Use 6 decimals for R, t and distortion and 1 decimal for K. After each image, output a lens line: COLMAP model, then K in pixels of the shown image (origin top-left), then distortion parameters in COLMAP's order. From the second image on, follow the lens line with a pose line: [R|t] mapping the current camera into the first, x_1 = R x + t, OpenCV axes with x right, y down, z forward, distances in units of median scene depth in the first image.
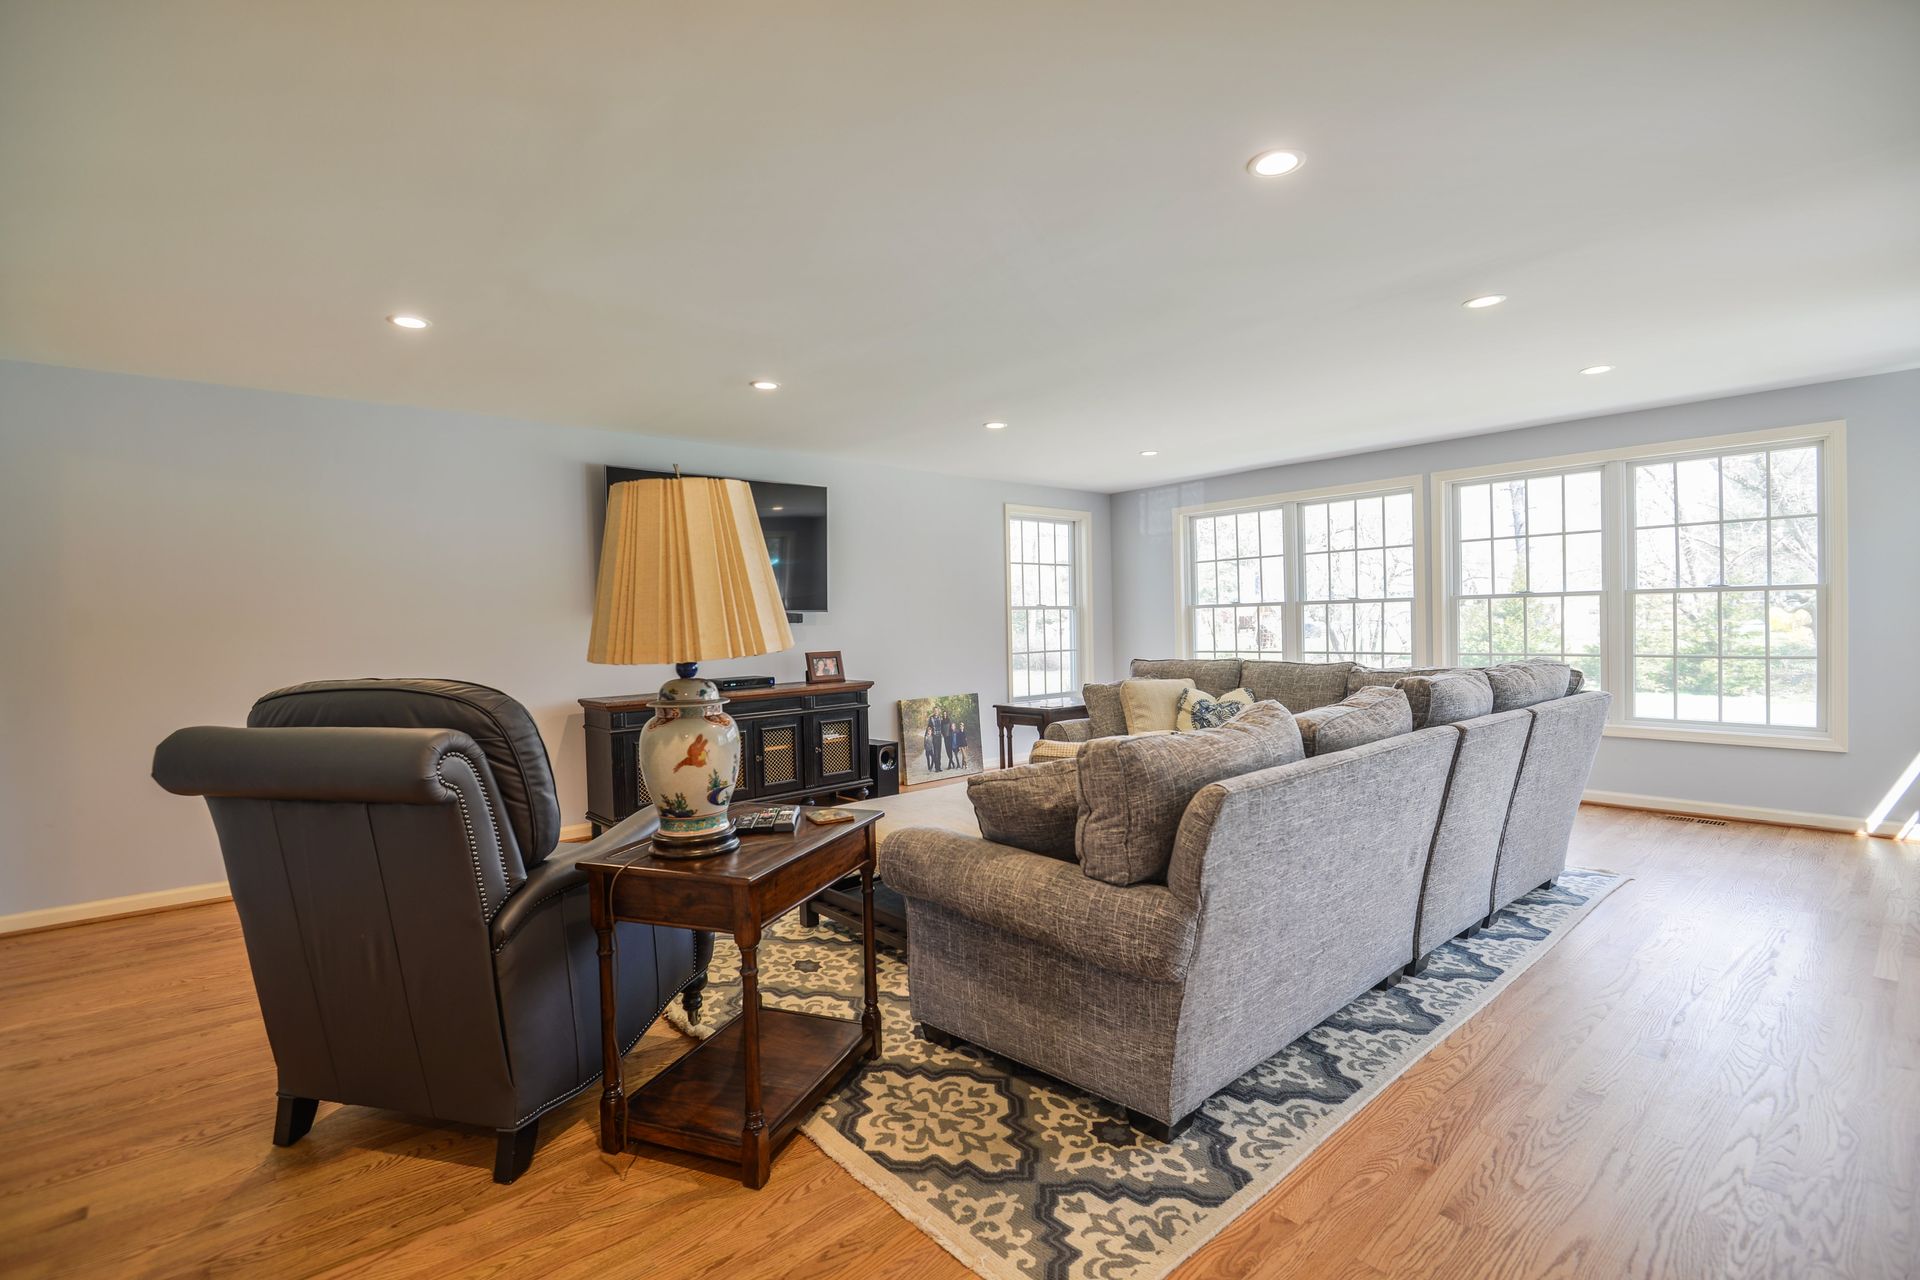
lens RADIAL K [[886.1, 0, 958.3], [0, 886.1, 632.2], [0, 0, 1]] dist [-0.016808, -0.000351]
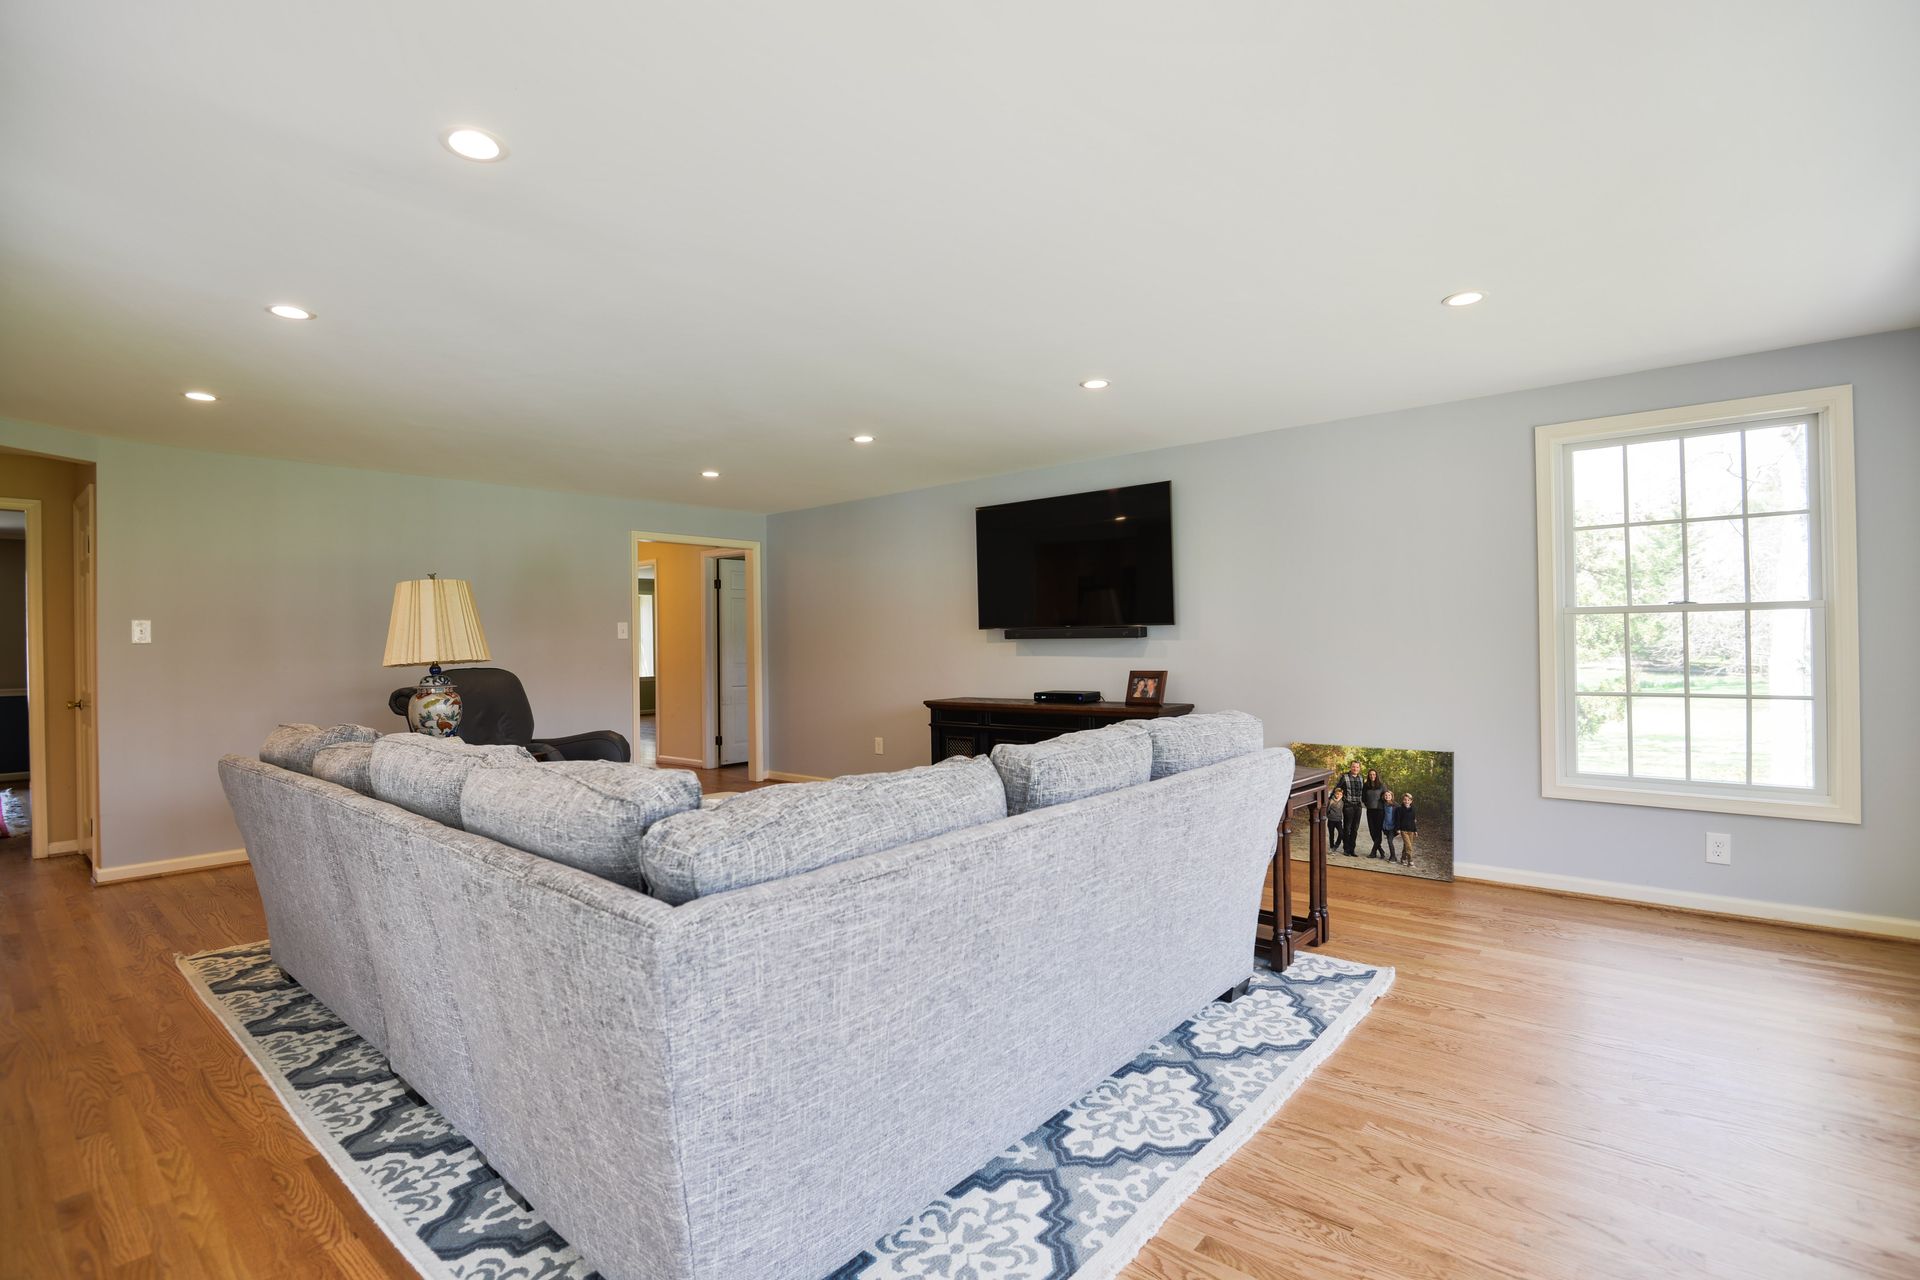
lens RADIAL K [[886.1, 0, 958.3], [0, 886.1, 632.2], [0, 0, 1]] dist [-0.016808, -0.000351]
pose [[0.144576, 0.011425, -0.989428, 0.652915], [0.003486, 0.999921, 0.012056, -0.026521], [0.989488, -0.005192, 0.144525, 0.647045]]
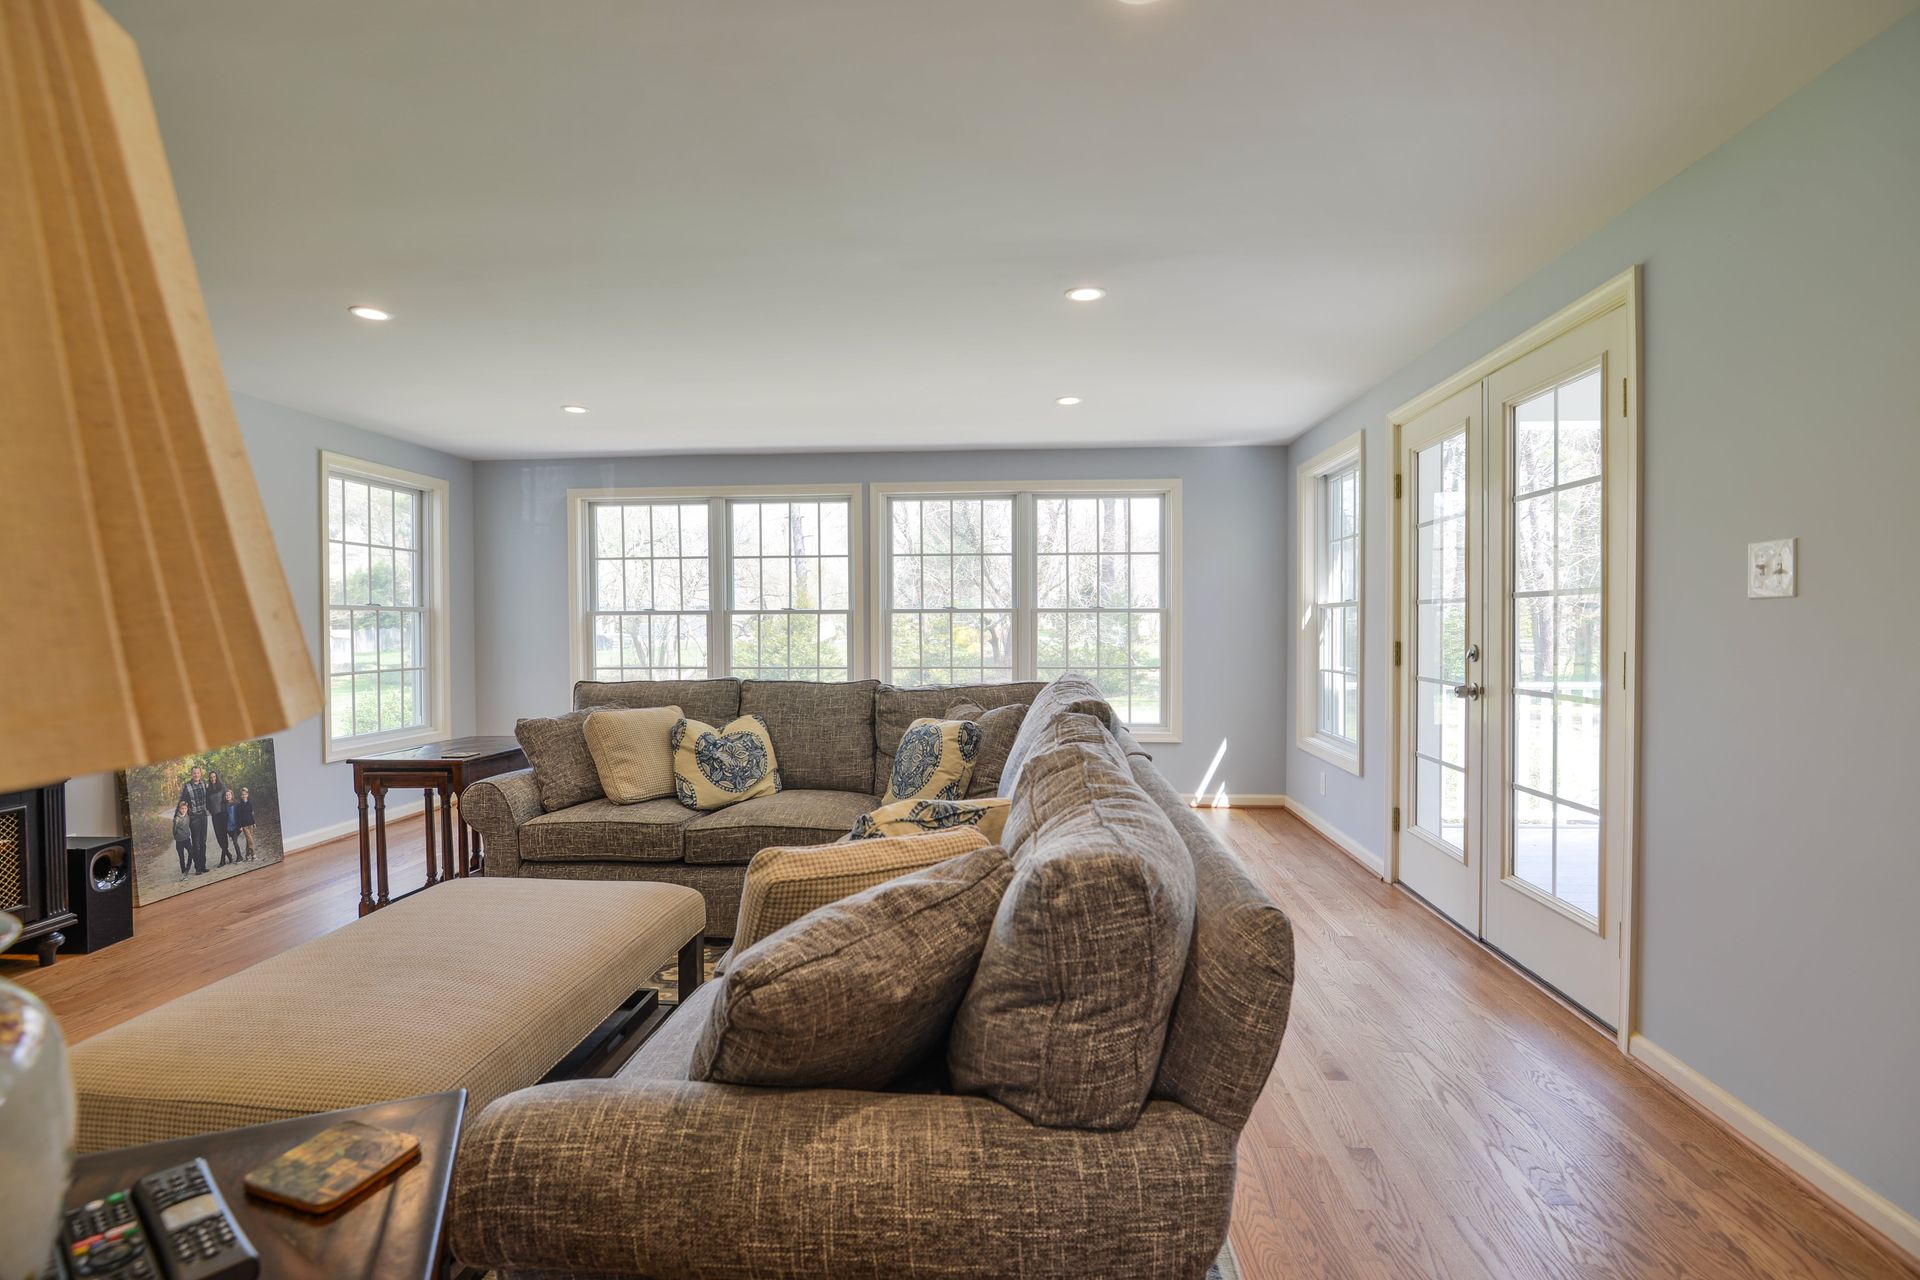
lens RADIAL K [[890.7, 0, 960.0], [0, 890.7, 640.0], [0, 0, 1]] dist [0.001543, -0.012060]
pose [[0.712792, 0.007186, 0.701338, -0.084122], [-0.004787, 0.999974, -0.005380, -0.001250], [-0.701359, 0.000478, 0.712808, 0.219847]]
